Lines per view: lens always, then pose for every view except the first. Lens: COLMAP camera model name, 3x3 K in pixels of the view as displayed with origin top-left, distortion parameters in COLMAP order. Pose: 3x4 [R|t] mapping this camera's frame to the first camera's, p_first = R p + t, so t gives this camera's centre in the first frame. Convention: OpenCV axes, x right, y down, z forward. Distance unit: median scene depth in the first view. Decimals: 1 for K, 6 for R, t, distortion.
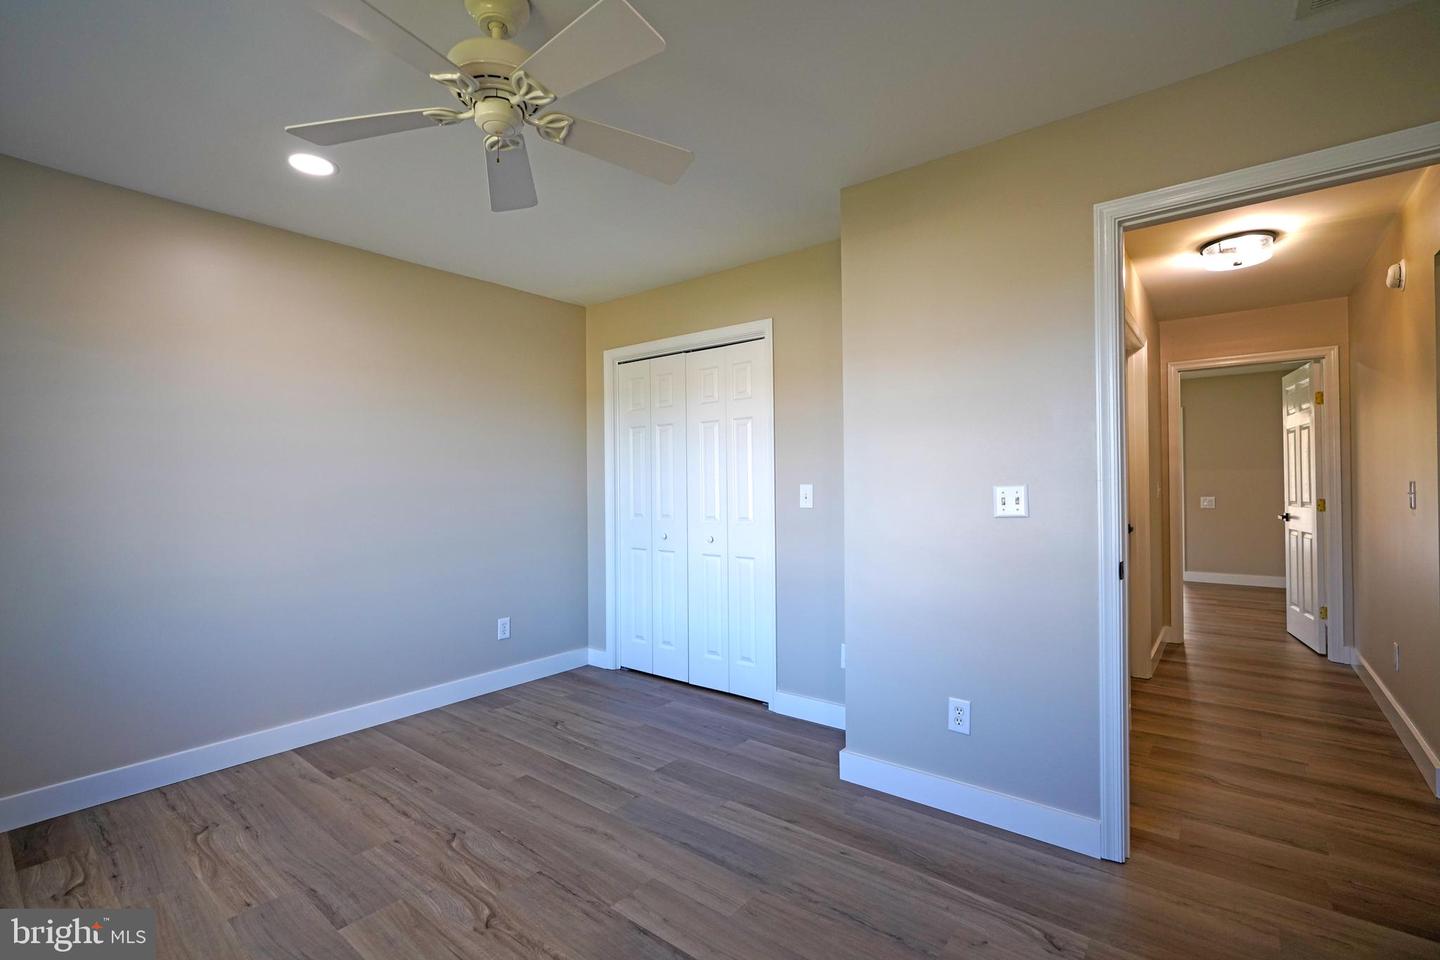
lens RADIAL K [[646.2, 0, 716.6], [0, 646.2, 482.6], [0, 0, 1]] dist [-0.013012, 0.006137]
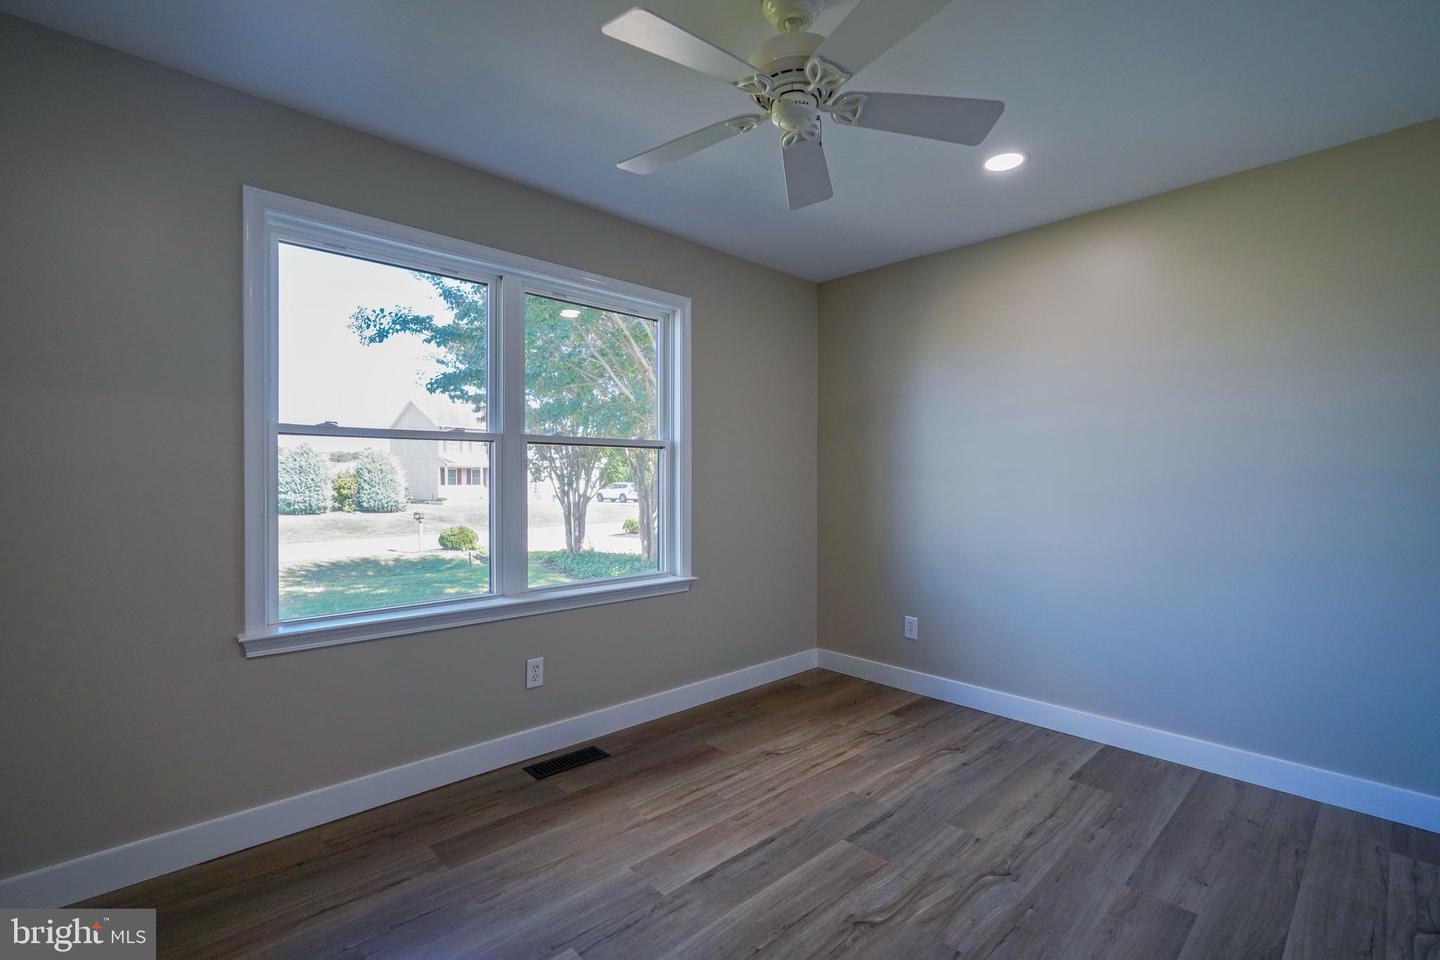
lens RADIAL K [[646.2, 0, 710.5], [0, 646.2, 479.0], [0, 0, 1]] dist [-0.013012, 0.006137]
pose [[-0.142267, 0.014153, -0.989727, 0.419569], [0.003893, 0.999898, 0.013739, -0.000472], [0.989821, -0.001899, -0.142308, 0.607993]]
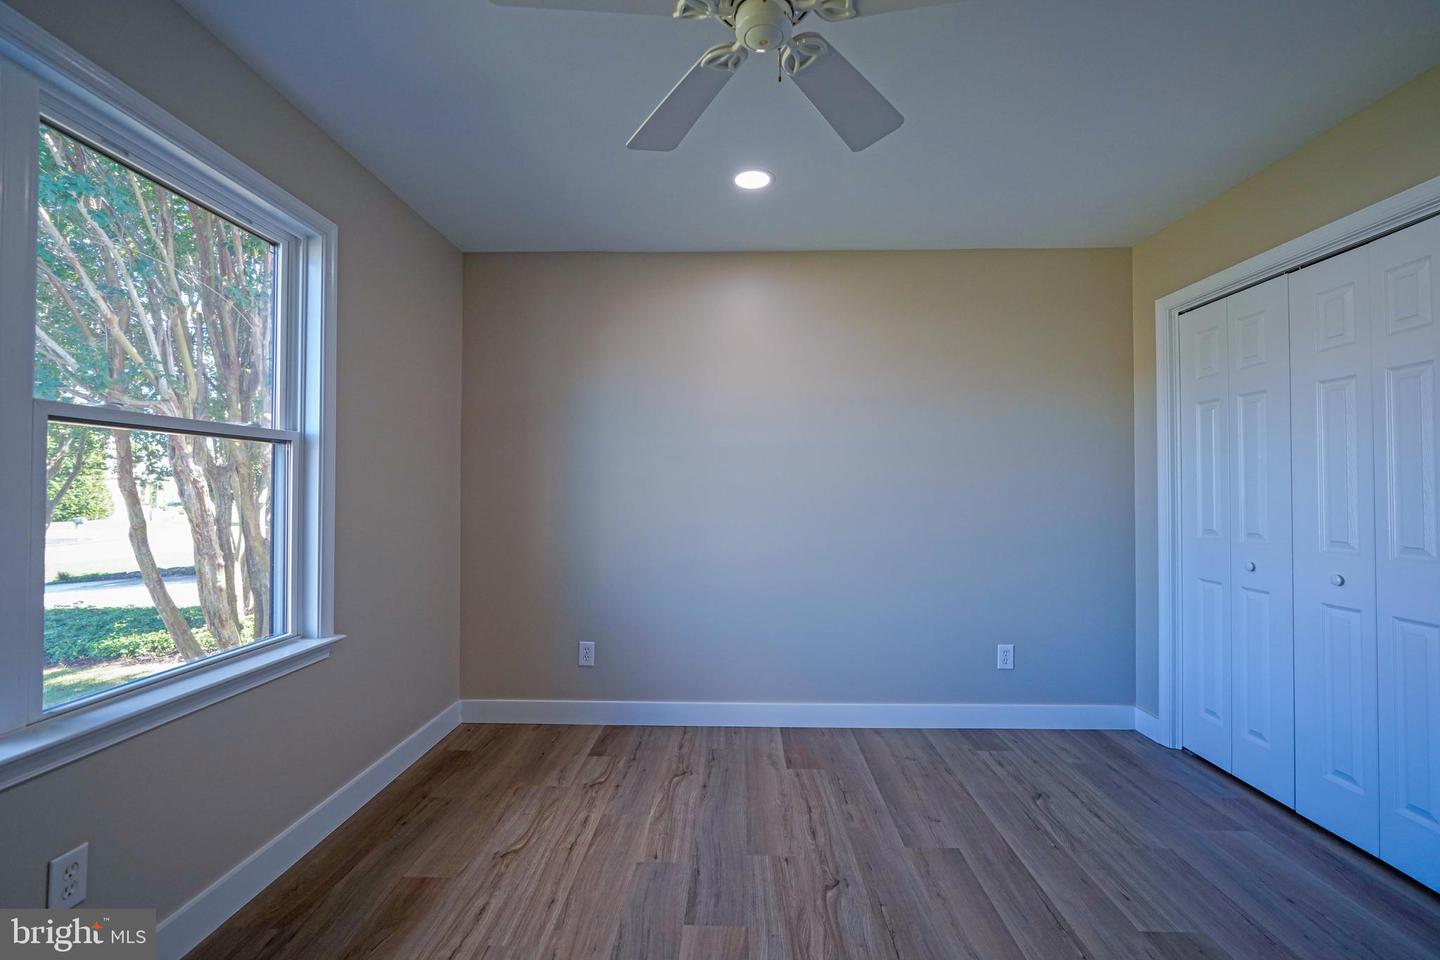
lens RADIAL K [[646.2, 0, 717.6], [0, 646.2, 481.1], [0, 0, 1]] dist [-0.013012, 0.006137]
pose [[0.604467, 0.000491, -0.796630, 0.159574], [-0.005044, 0.999982, -0.003210, 0.003982], [0.796614, 0.005958, 0.604458, 0.282196]]
